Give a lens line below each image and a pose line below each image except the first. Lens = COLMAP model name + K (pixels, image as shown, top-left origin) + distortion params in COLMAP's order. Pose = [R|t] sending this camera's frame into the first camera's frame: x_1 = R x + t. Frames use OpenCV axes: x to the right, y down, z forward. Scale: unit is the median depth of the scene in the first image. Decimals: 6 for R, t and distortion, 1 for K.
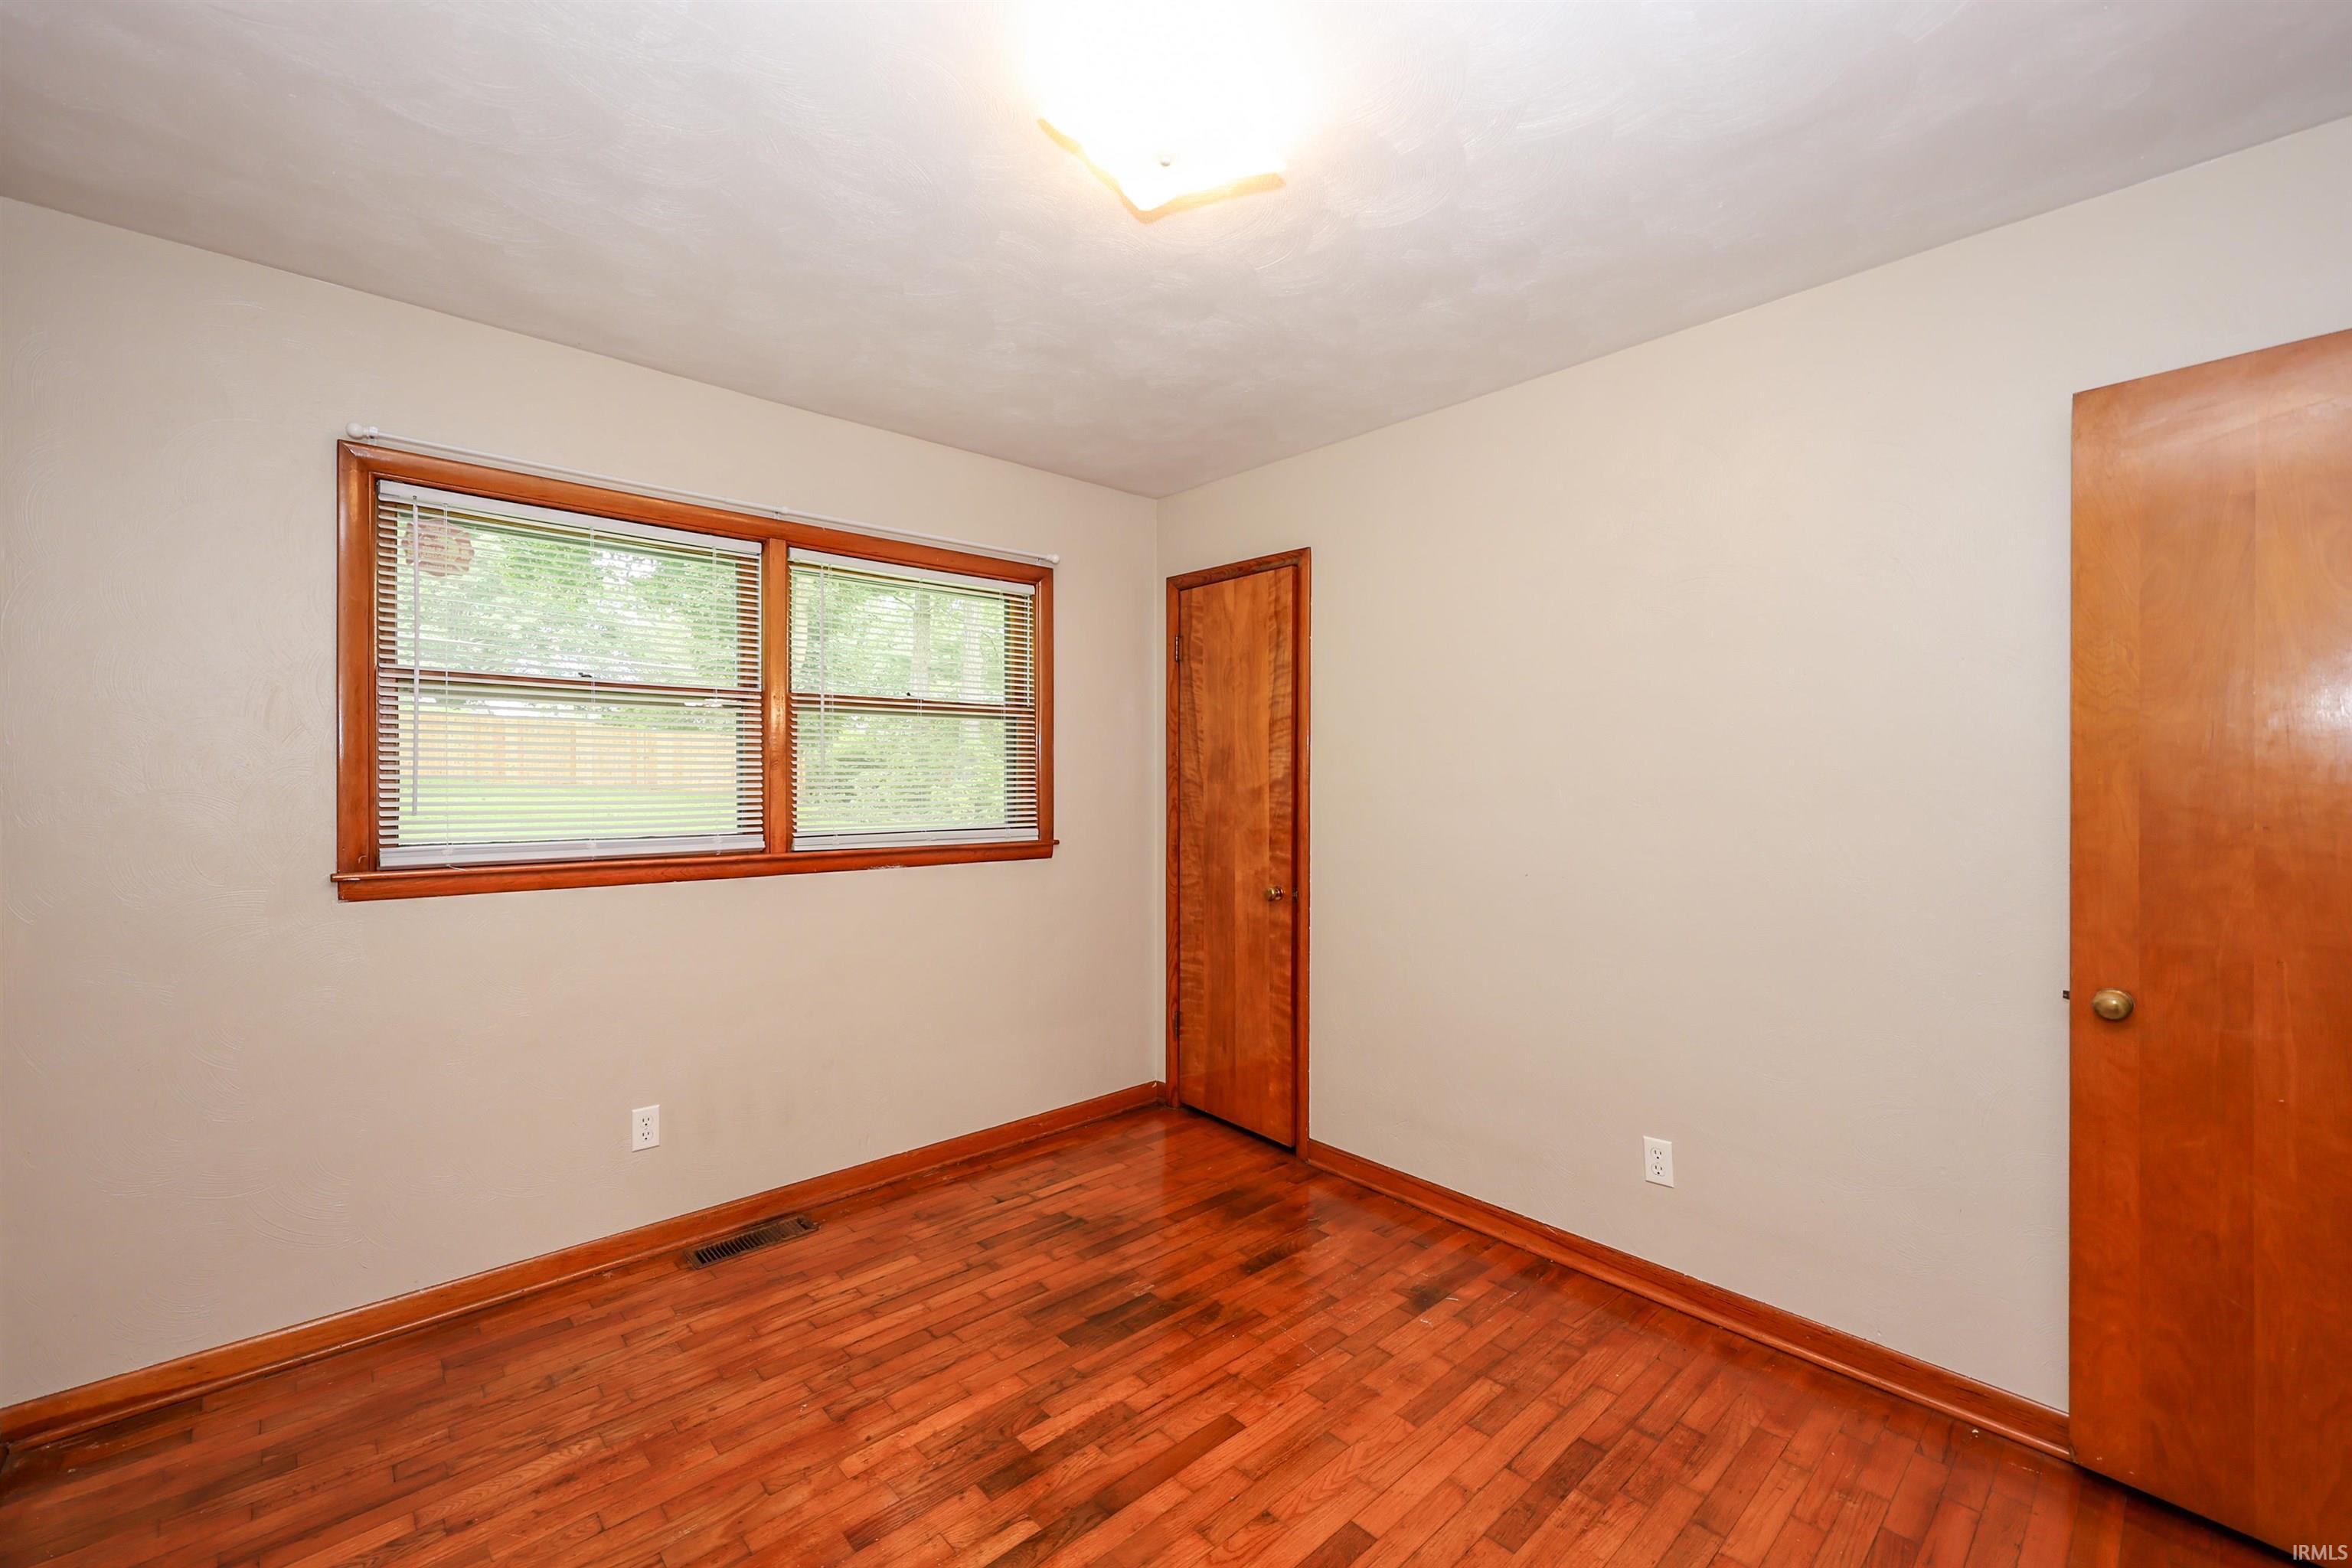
lens RADIAL K [[954.8, 0, 1176.0], [0, 954.8, 784.0], [0, 0, 1]] dist [0.000663, 0.000094]
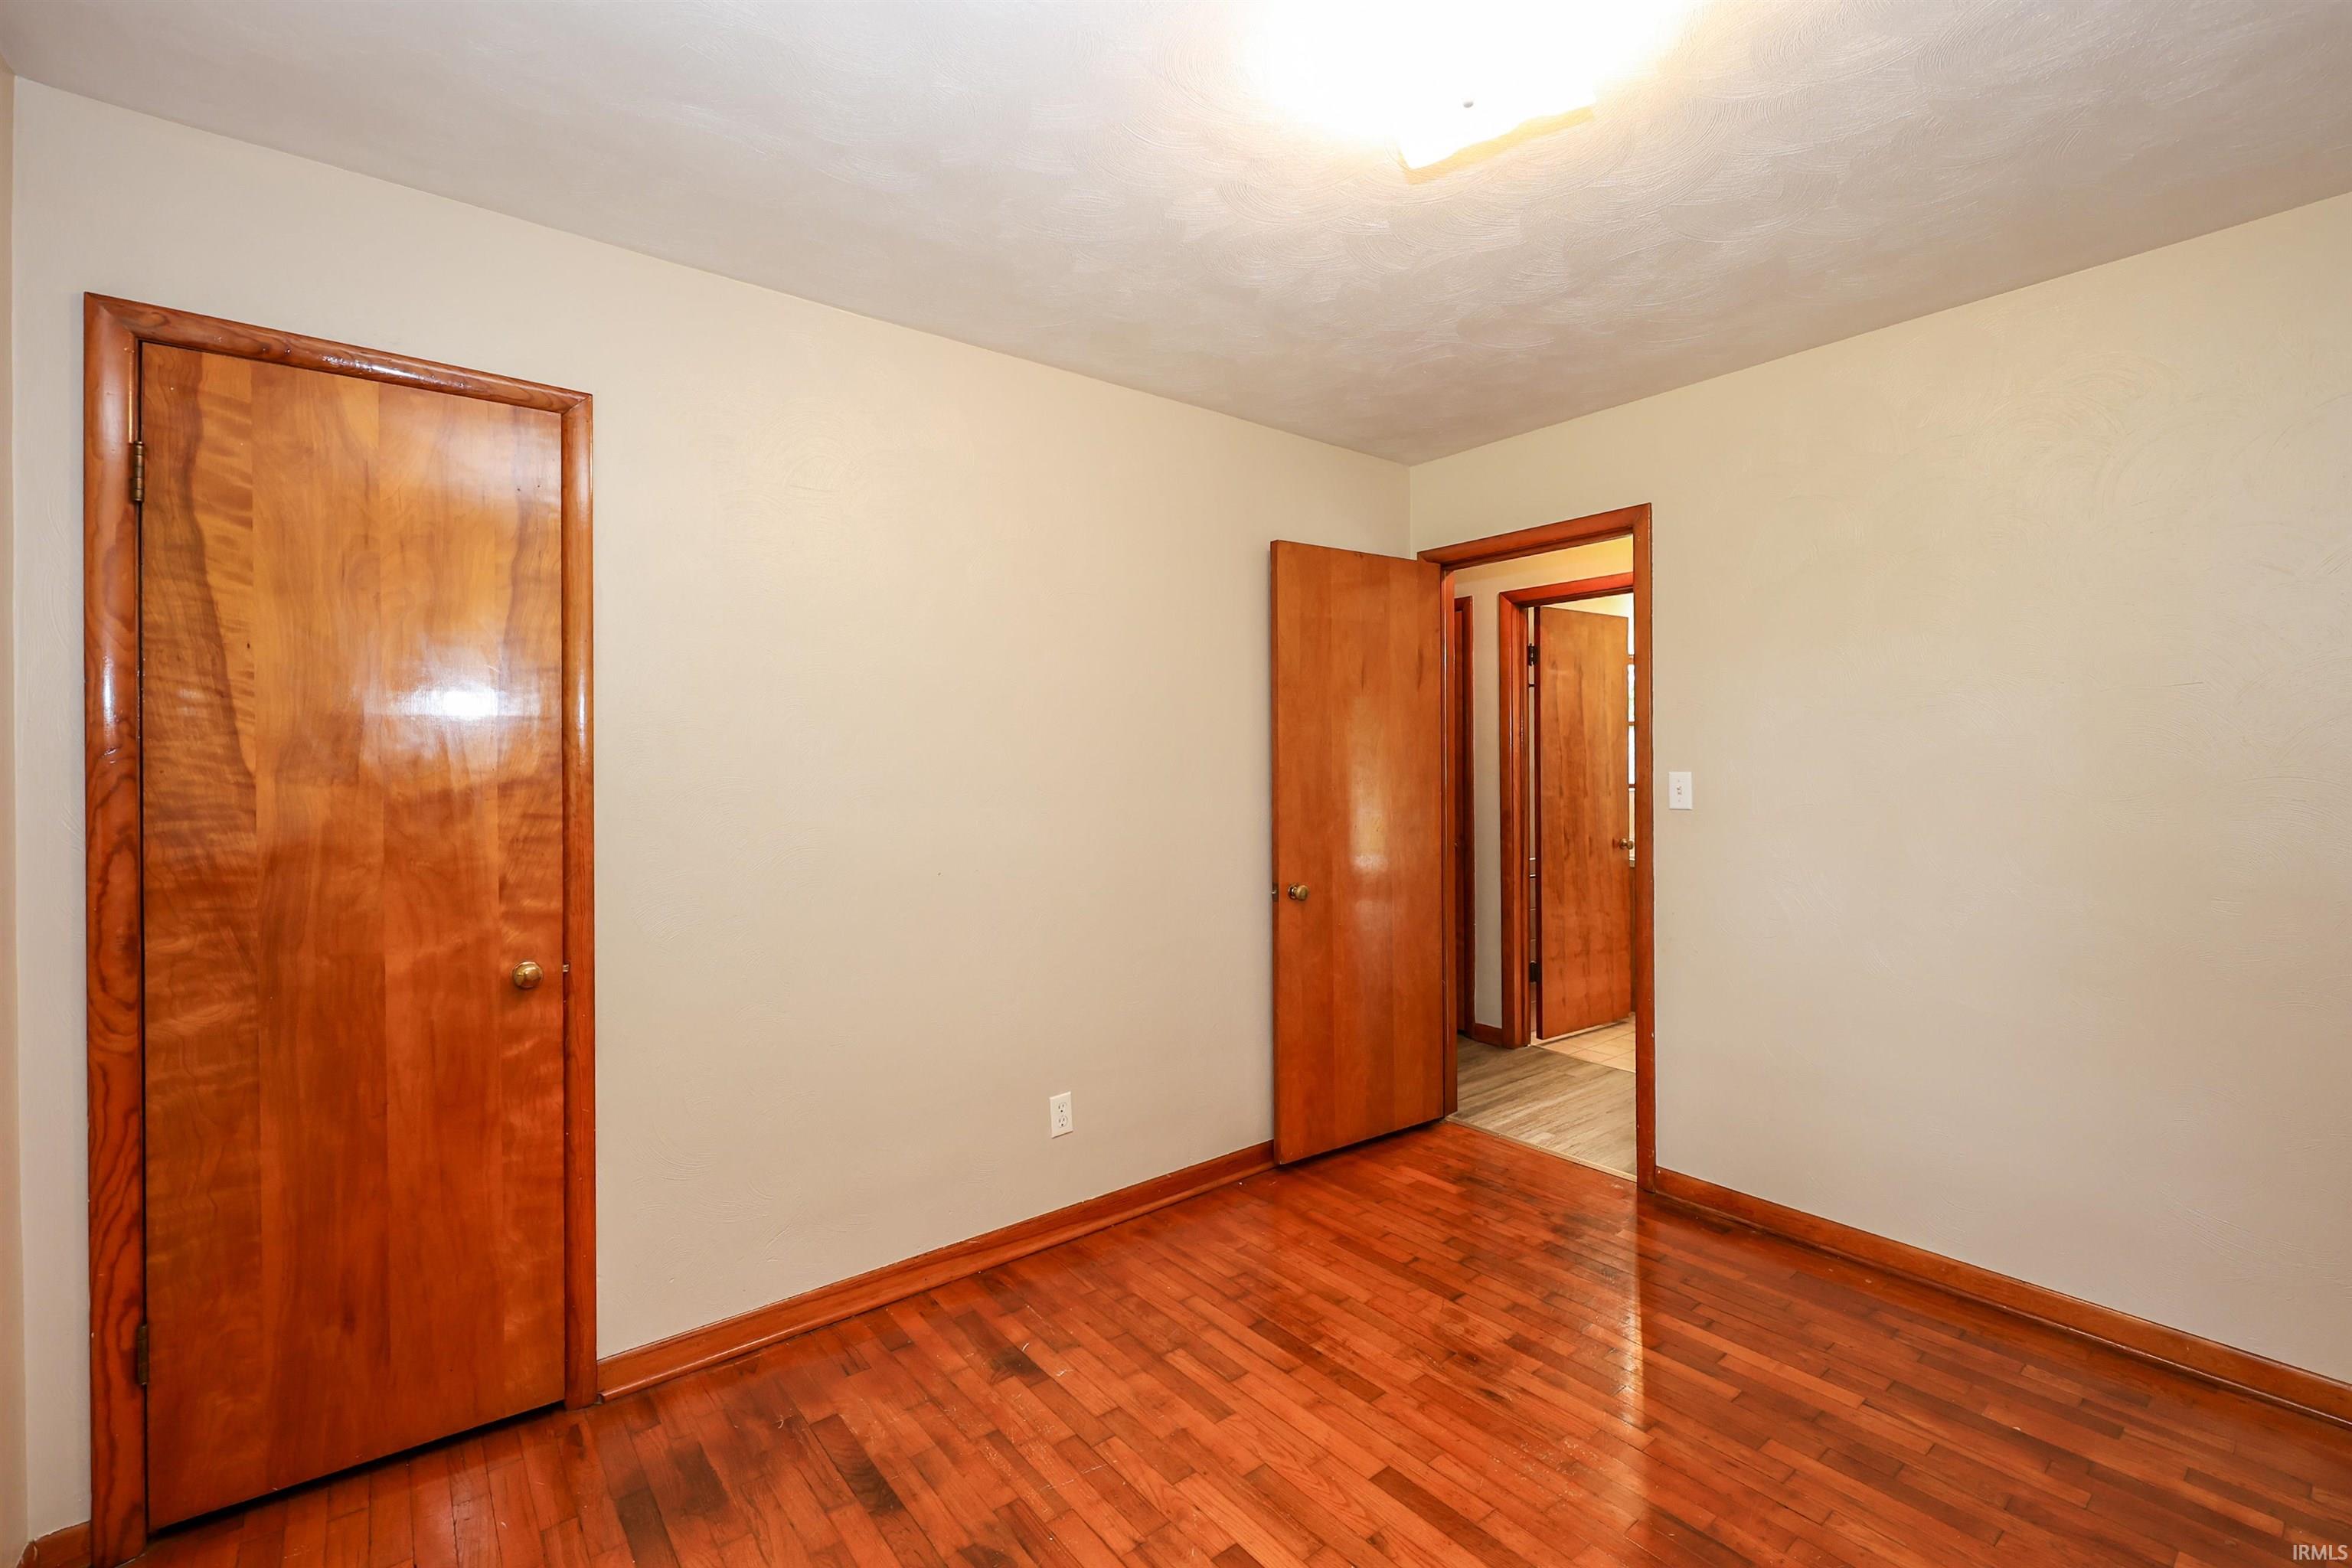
lens RADIAL K [[1010.0, 0, 1177.7], [0, 1010.0, 756.7], [0, 0, 1]] dist [0.002327, 0.000485]
pose [[0.064803, 0.001974, 0.997896, -0.589126], [0.010410, 0.999942, -0.002654, -0.012393], [-0.997844, 0.010561, 0.064779, 0.709245]]
